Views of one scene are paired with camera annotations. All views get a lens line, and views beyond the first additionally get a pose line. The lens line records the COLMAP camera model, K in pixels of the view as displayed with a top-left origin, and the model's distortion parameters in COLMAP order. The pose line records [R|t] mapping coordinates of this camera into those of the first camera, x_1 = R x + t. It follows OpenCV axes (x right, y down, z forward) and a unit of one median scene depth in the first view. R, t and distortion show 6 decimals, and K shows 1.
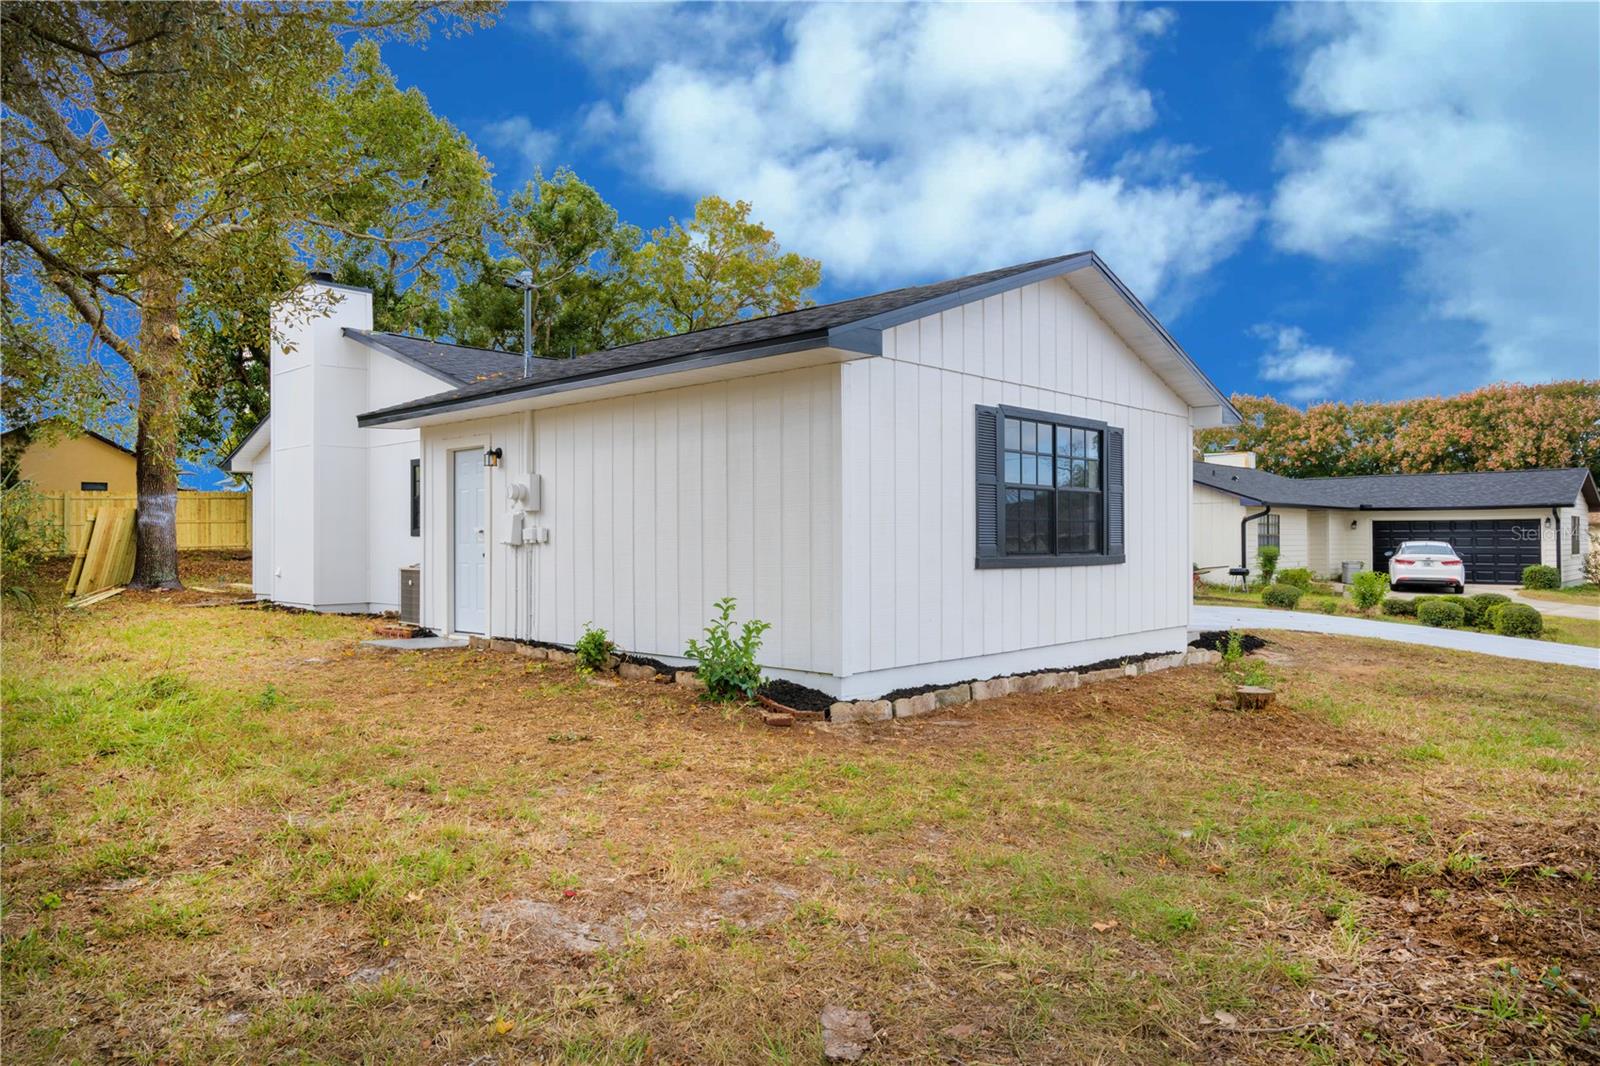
lens RADIAL K [[1050.4, 0, 792.9], [0, 1050.4, 540.9], [0, 0, 1]] dist [-0.020306, 0.010684]
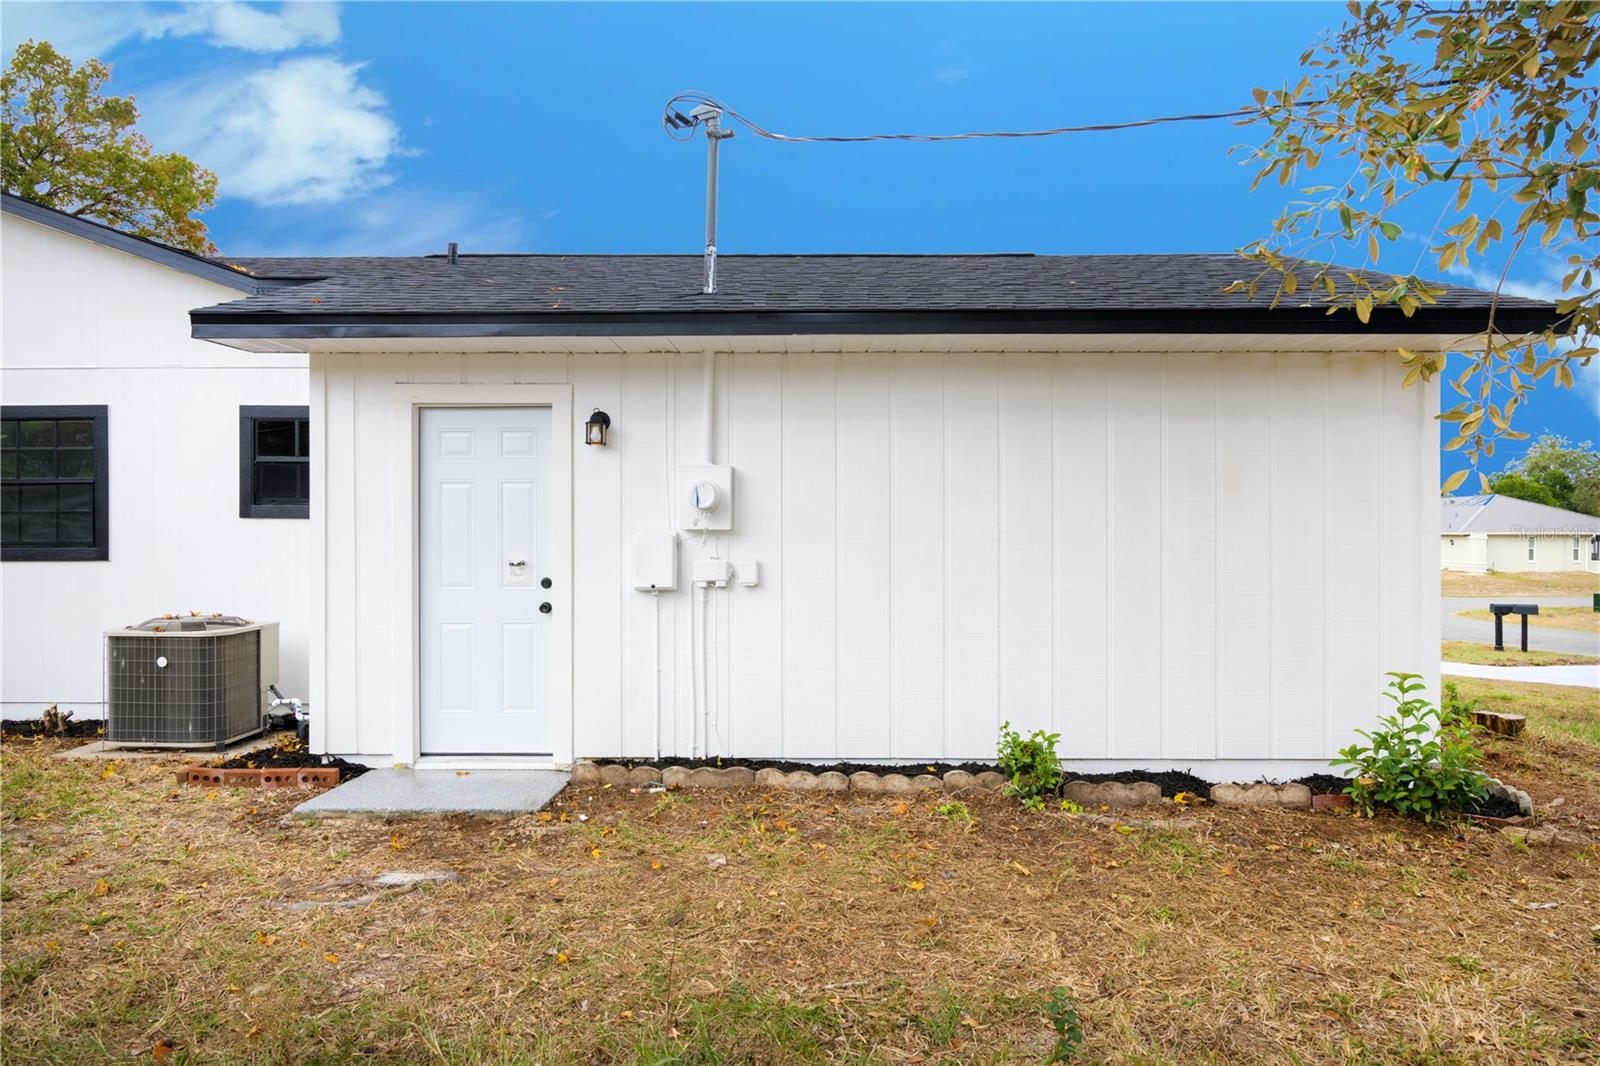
lens RADIAL K [[1050.4, 0, 799.6], [0, 1050.4, 546.7], [0, 0, 1]] dist [-0.020306, 0.010684]
pose [[0.739710, 0.005770, 0.672901, -0.597911], [-0.006122, 0.999980, -0.001846, -0.018423], [-0.672898, -0.002754, 0.739730, 0.553630]]
